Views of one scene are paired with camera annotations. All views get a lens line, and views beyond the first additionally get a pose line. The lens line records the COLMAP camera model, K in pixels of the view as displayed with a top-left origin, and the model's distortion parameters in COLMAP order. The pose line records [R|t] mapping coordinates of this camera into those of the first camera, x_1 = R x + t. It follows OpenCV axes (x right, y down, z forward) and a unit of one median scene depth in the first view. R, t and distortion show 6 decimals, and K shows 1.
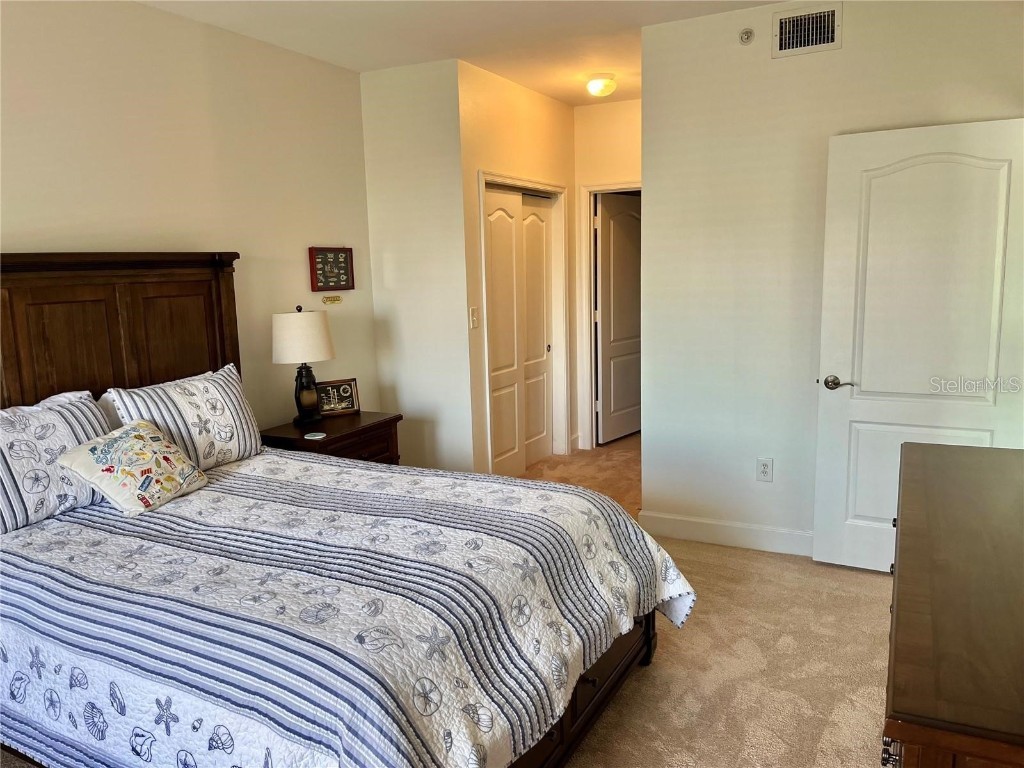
lens RADIAL K [[778.6, 0, 505.8], [0, 778.6, 383.3], [0, 0, 1]] dist [0.034600, -0.041977]
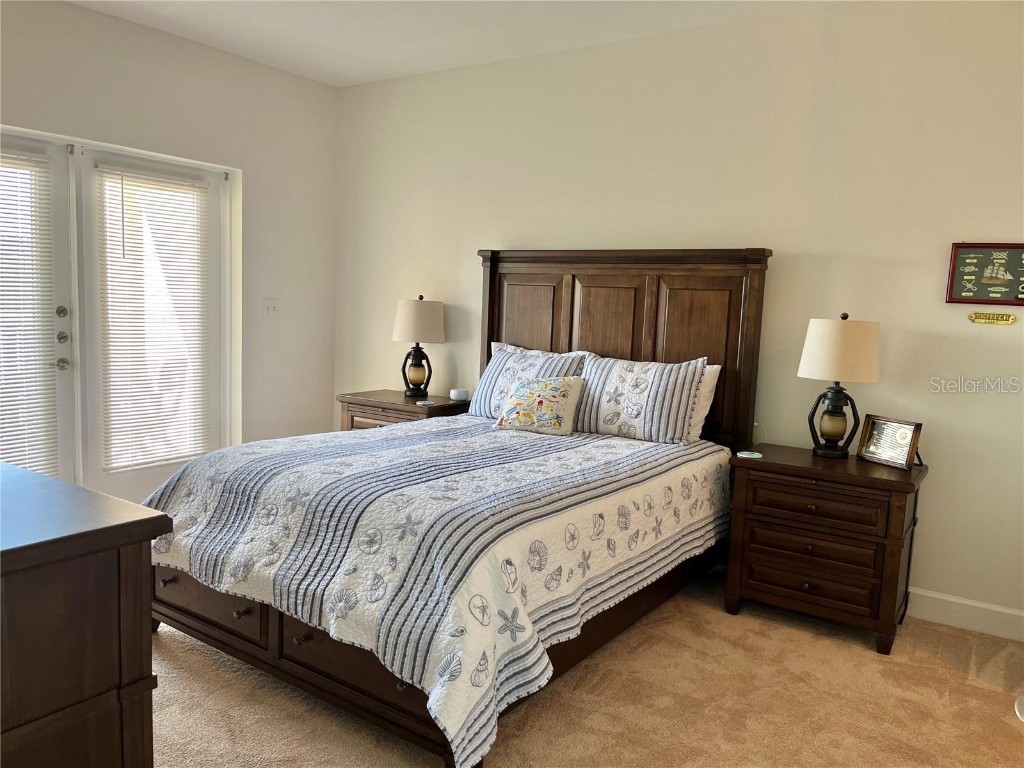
lens RADIAL K [[778.6, 0, 506.8], [0, 778.6, 386.6], [0, 0, 1]] dist [0.034600, -0.041977]
pose [[-0.124299, 0.139182, -0.982435, 0.757097], [-0.185538, 0.969390, 0.160809, -0.114711], [0.974744, 0.202267, -0.094671, 0.941357]]
